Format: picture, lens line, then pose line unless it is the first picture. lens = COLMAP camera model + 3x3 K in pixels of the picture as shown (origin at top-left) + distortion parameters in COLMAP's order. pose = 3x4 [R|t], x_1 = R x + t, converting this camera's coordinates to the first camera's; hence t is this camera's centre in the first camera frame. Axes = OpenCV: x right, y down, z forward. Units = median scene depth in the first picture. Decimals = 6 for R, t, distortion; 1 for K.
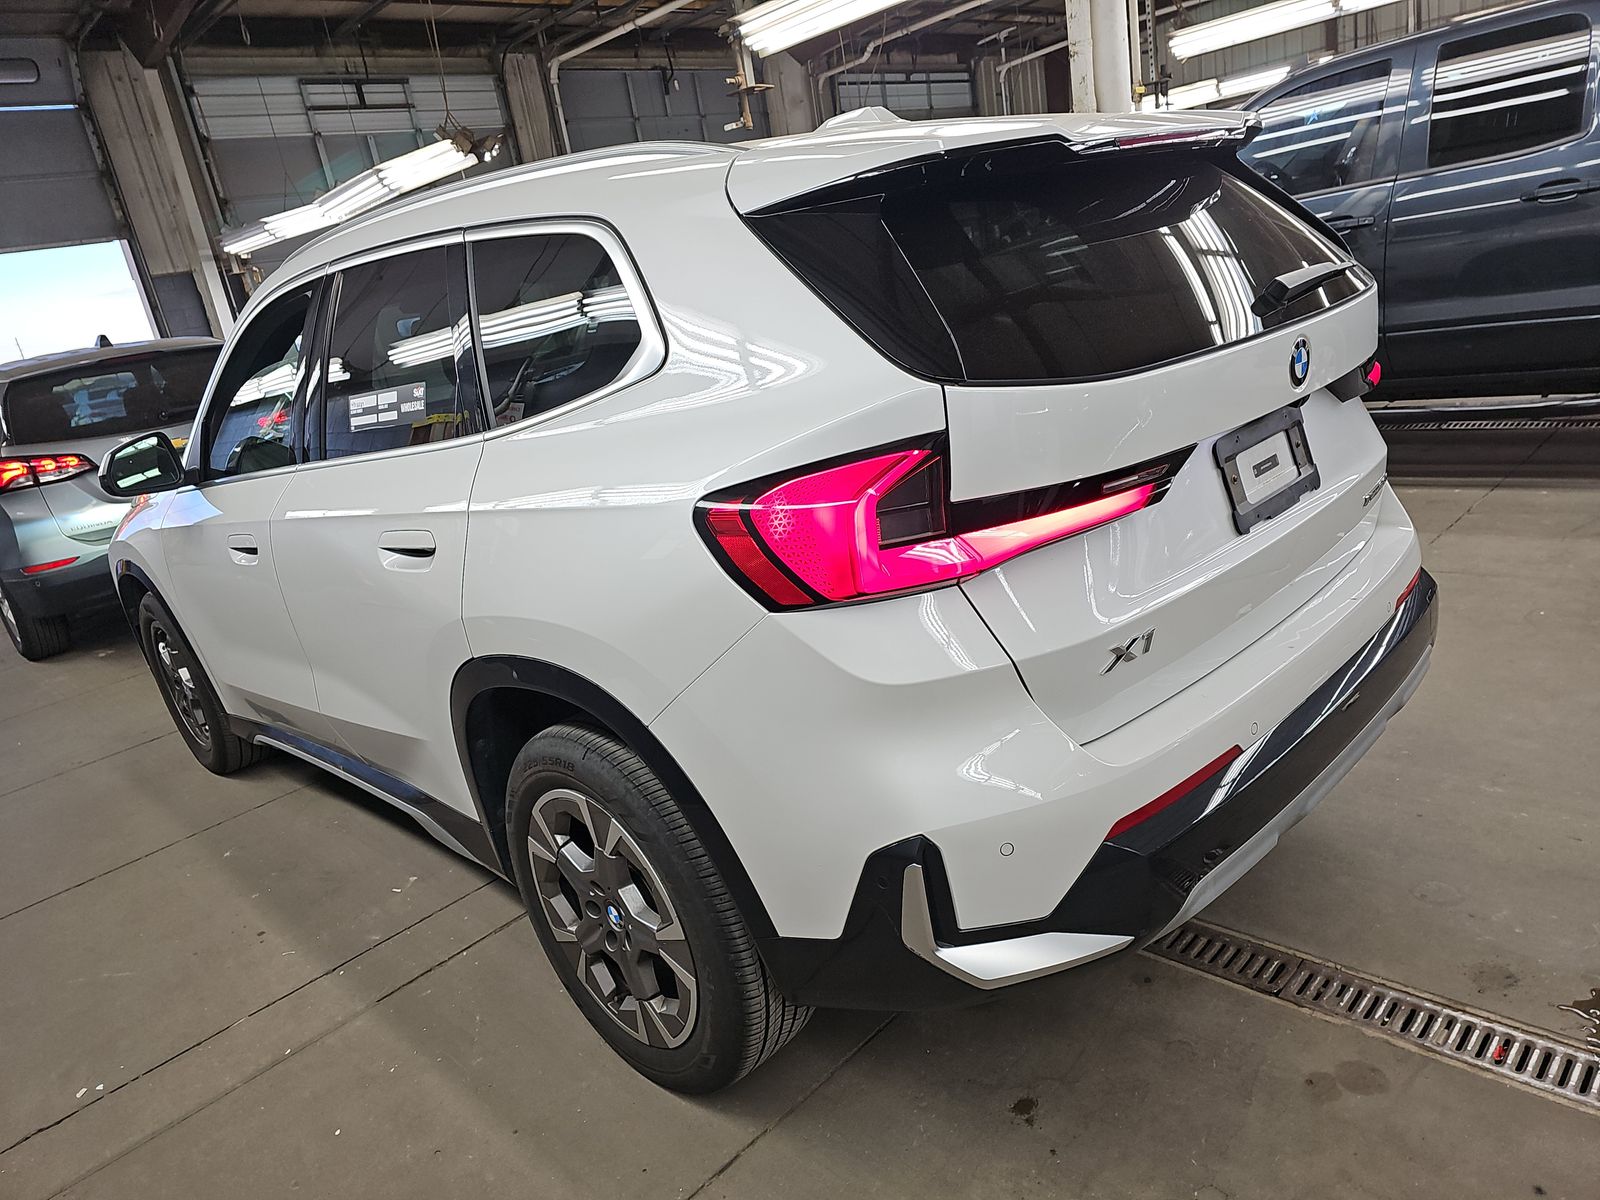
lens RADIAL K [[1048.6, 0, 798.3], [0, 1048.6, 629.0], [0, 0, 1]] dist [0.005578, -0.025671]
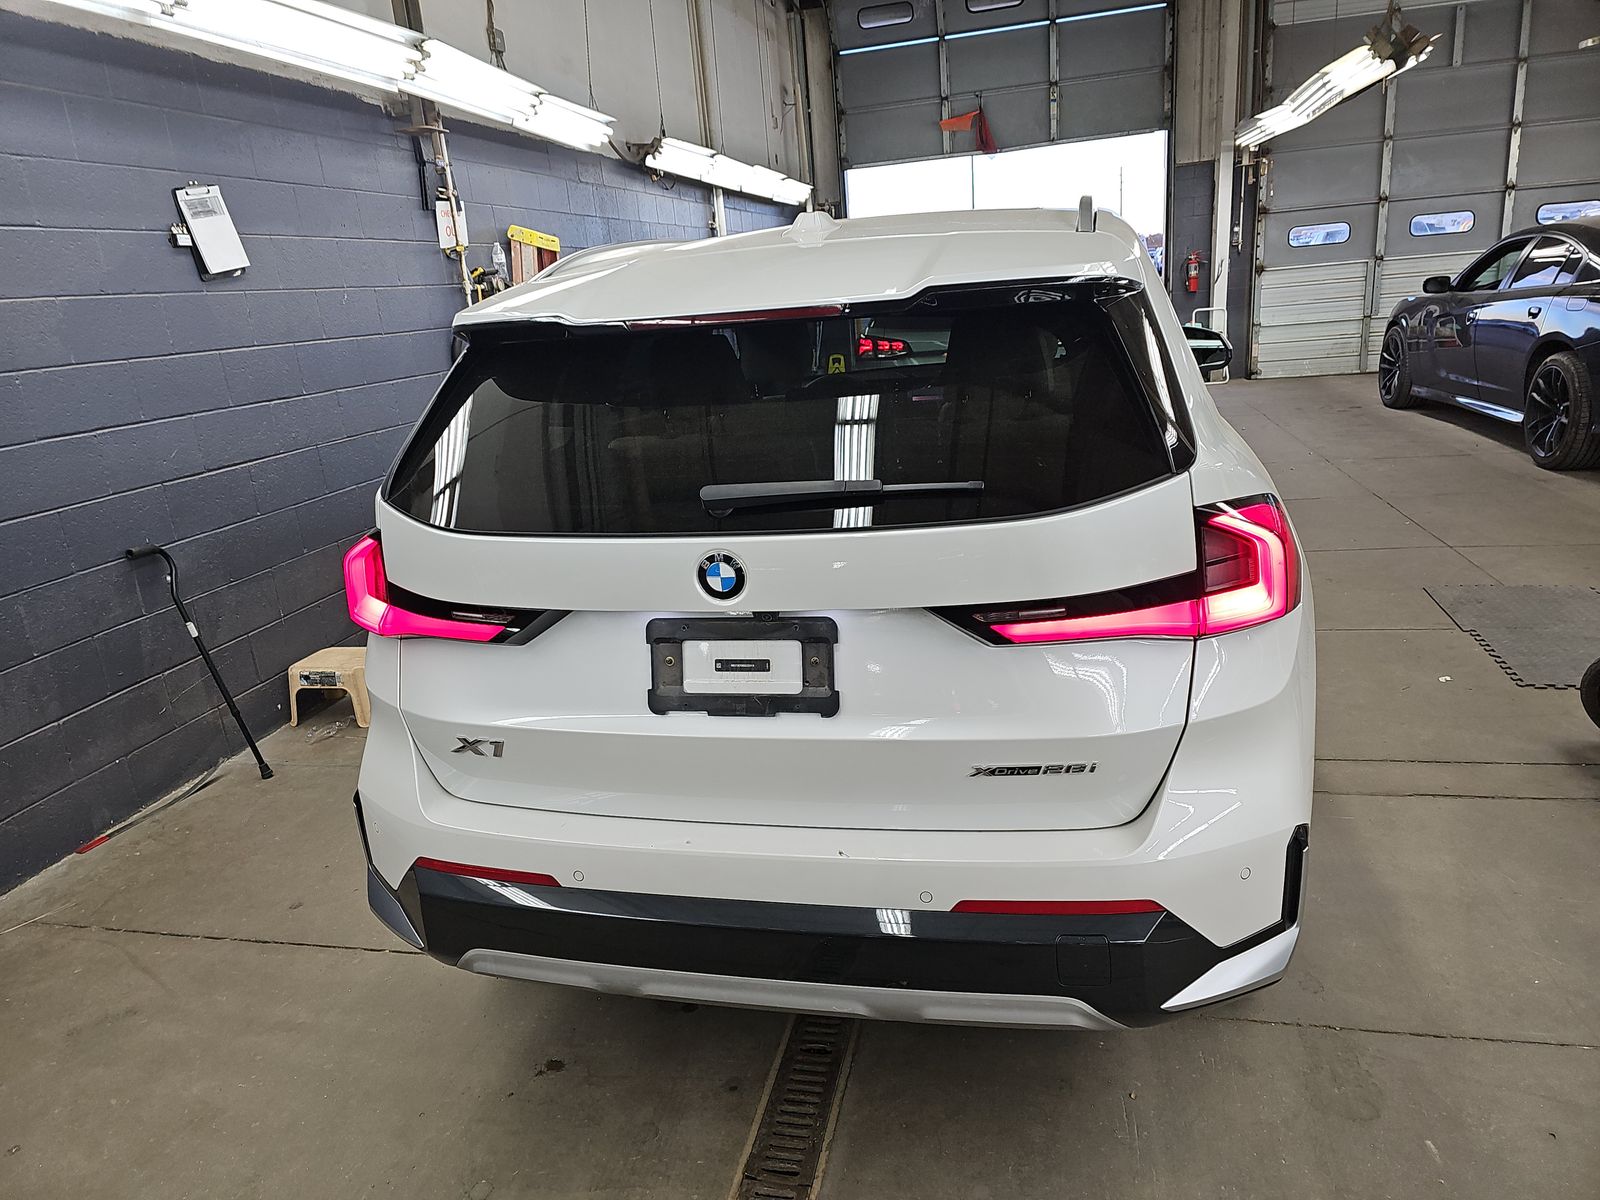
lens RADIAL K [[1063.5, 0, 800.0], [0, 1063.5, 600.0], [0, 0, 1]] dist [0.006170, -0.020907]
pose [[0.524326, 0.345454, -0.778295, 0.214888], [-0.264732, 0.934847, 0.236595, -0.080760], [0.809320, 0.081986, 0.581618, 0.084838]]
